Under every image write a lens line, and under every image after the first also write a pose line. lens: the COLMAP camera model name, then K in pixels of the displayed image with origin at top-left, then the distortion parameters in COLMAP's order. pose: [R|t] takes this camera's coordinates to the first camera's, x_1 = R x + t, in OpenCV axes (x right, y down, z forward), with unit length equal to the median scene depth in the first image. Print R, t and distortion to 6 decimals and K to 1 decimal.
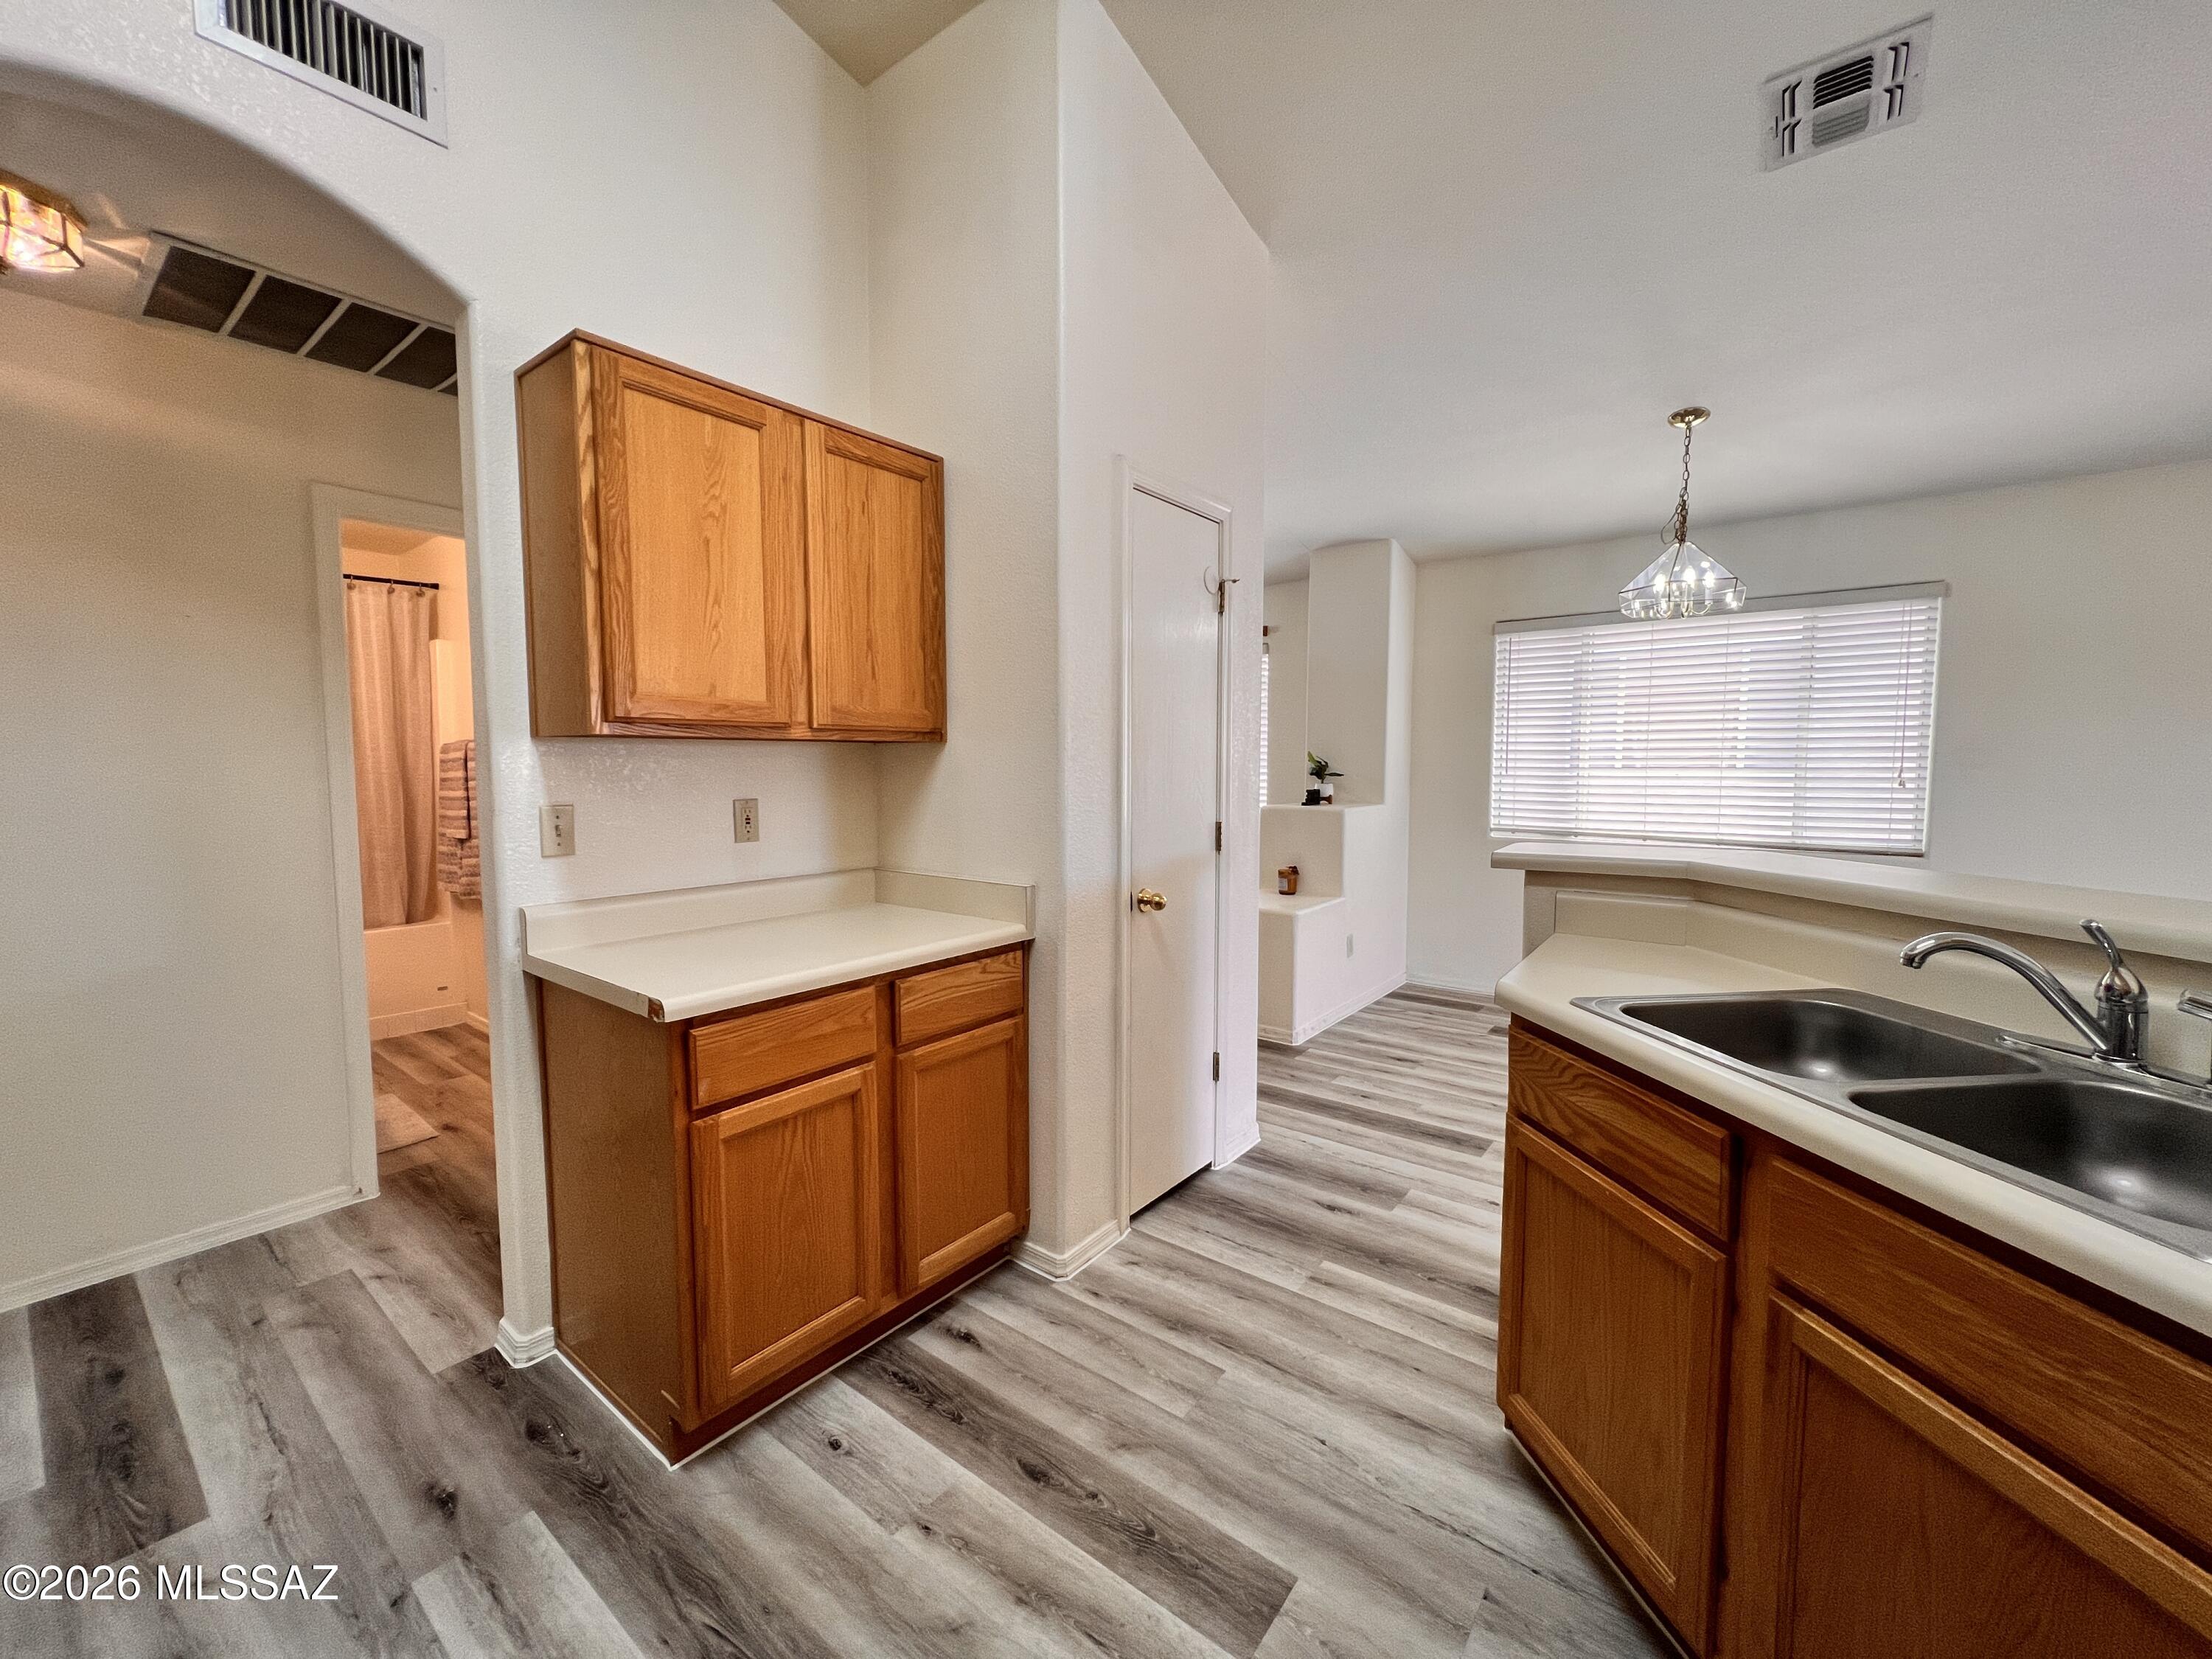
lens RADIAL K [[882.9, 0, 1099.4], [0, 882.9, 827.3], [0, 0, 1]] dist [-0.002606, 0.000830]
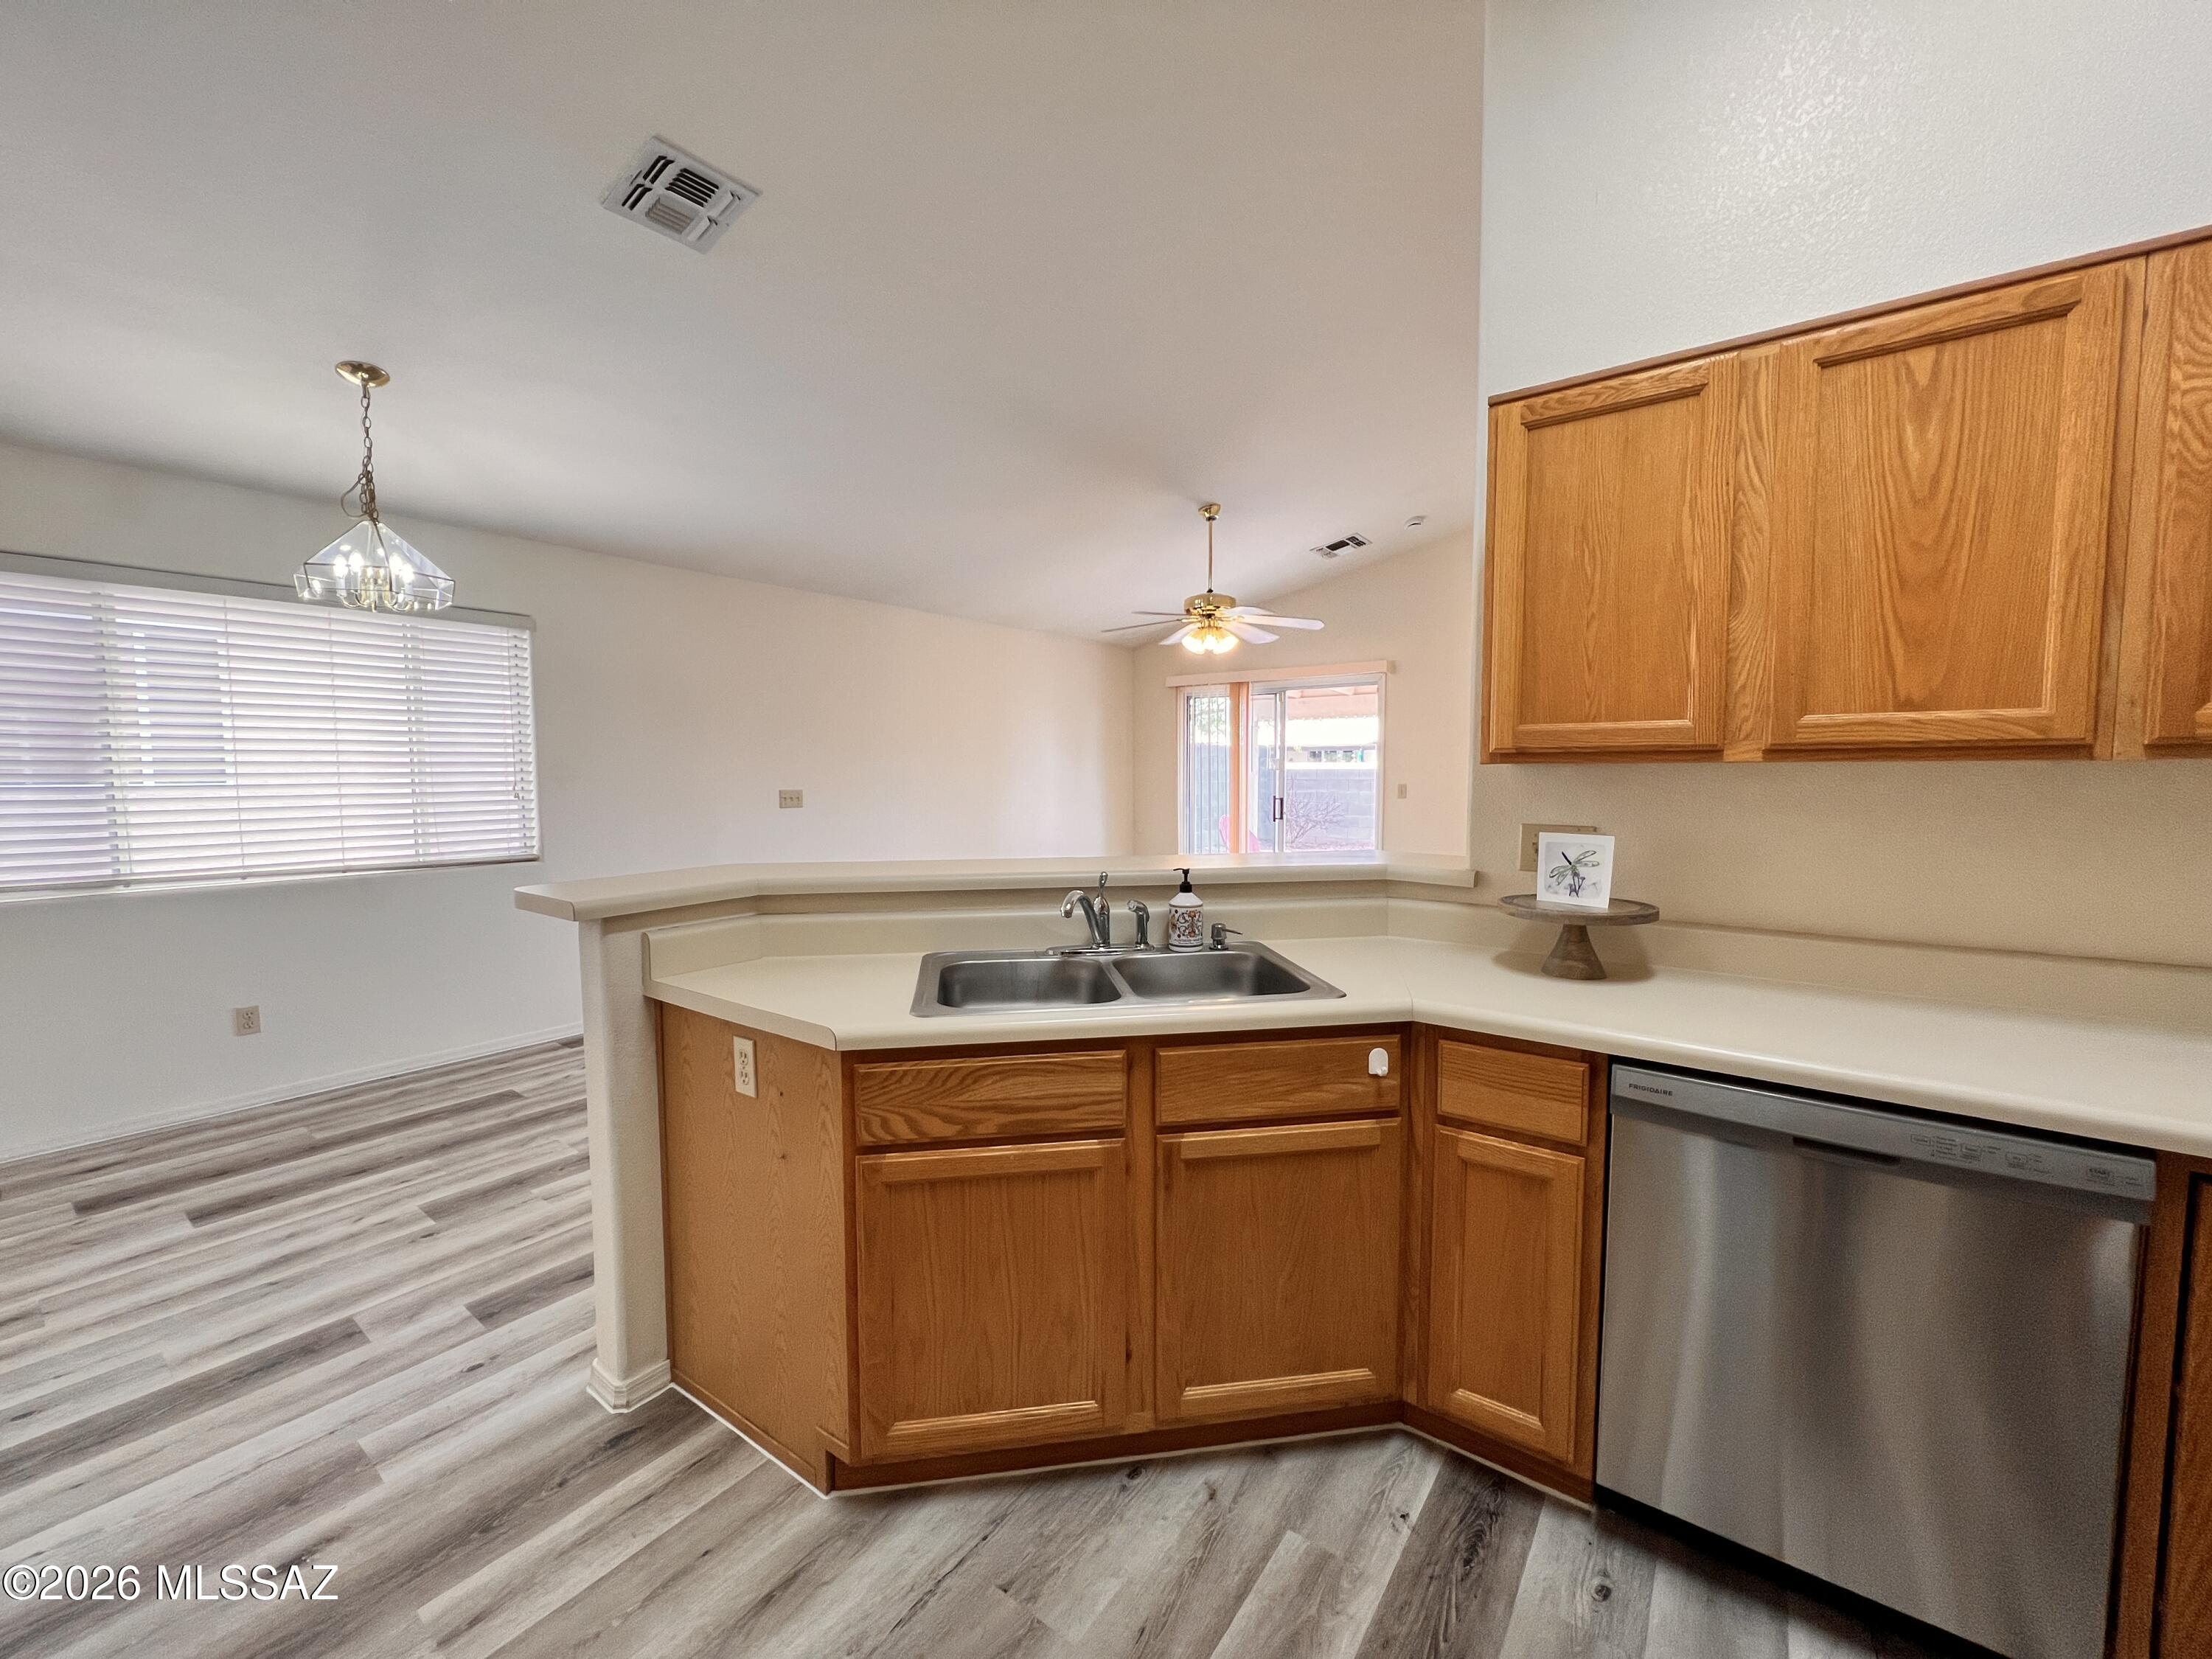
lens RADIAL K [[882.9, 0, 1100.0], [0, 882.9, 826.6], [0, 0, 1]] dist [-0.002606, 0.000830]
pose [[-0.022722, -0.066276, 0.997543, -0.373047], [0.074079, 0.994946, 0.067791, -0.061522], [-0.996993, 0.075437, -0.017698, 0.571183]]
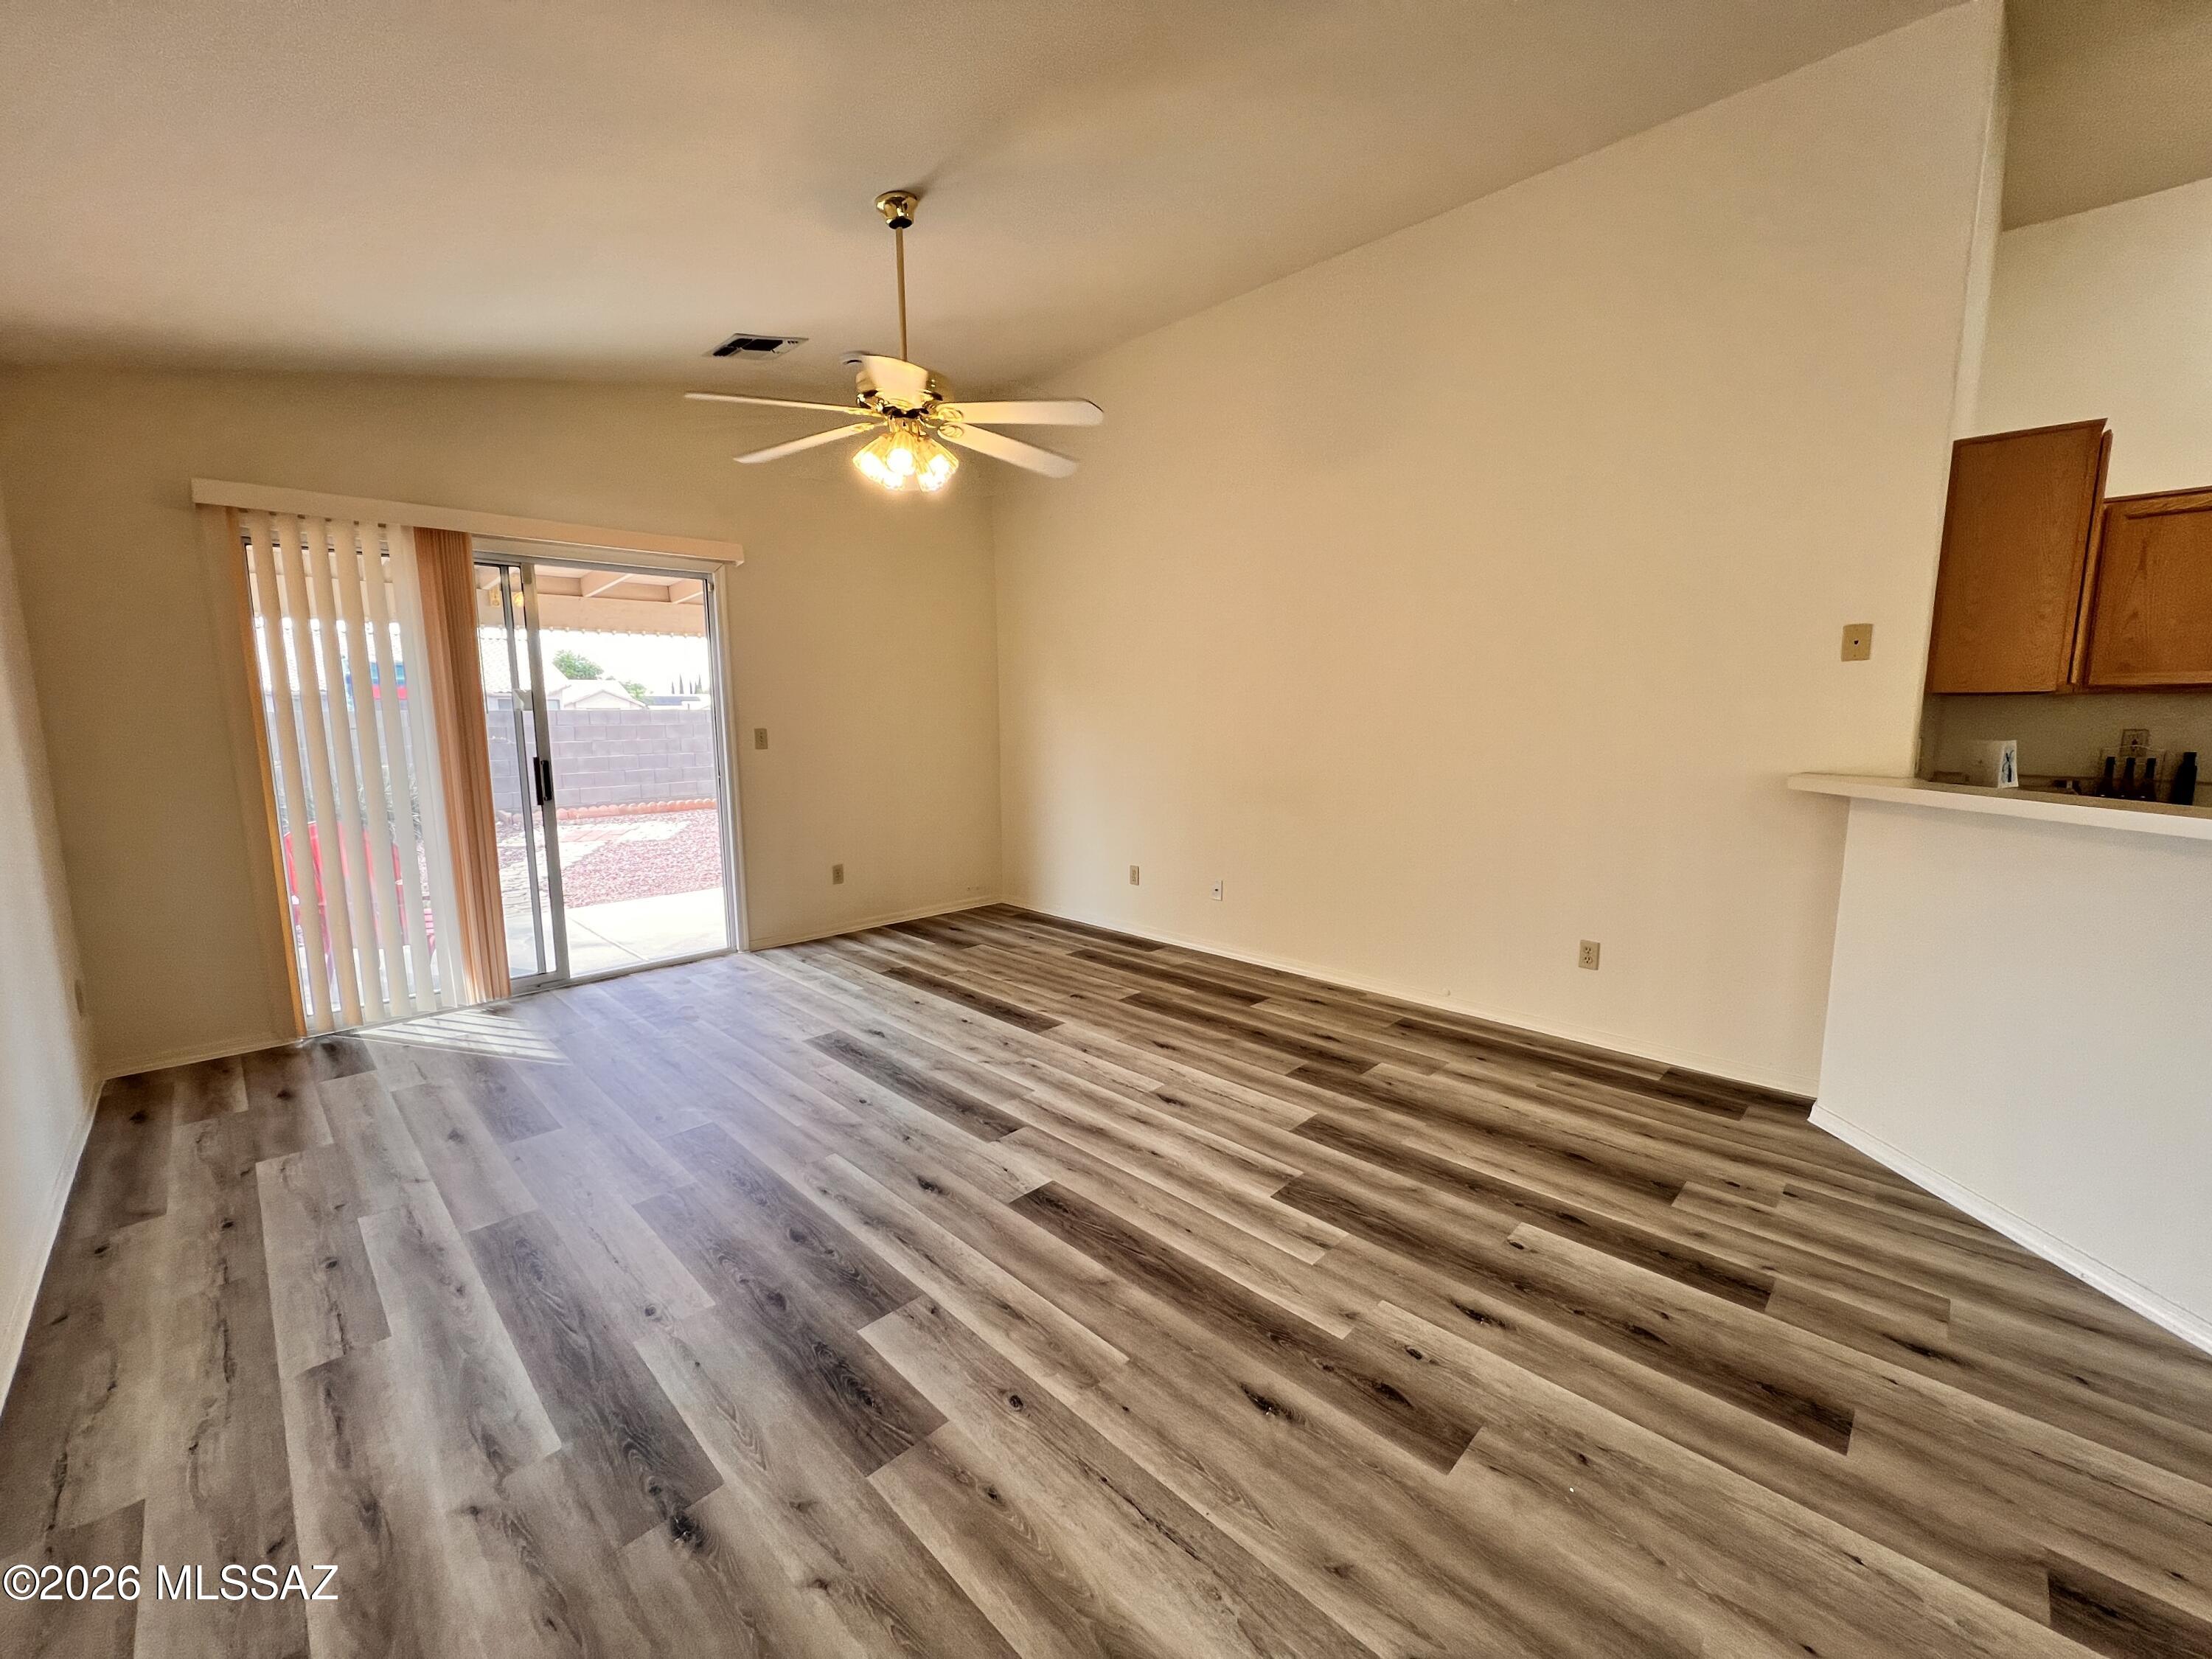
lens RADIAL K [[882.9, 0, 1099.7], [0, 882.9, 828.7], [0, 0, 1]] dist [-0.002606, 0.000830]
pose [[-0.992332, -0.010867, 0.123122, 1.756074], [0.014795, 0.978522, 0.205609, -0.123372], [-0.122712, 0.205854, -0.970858, 1.585917]]
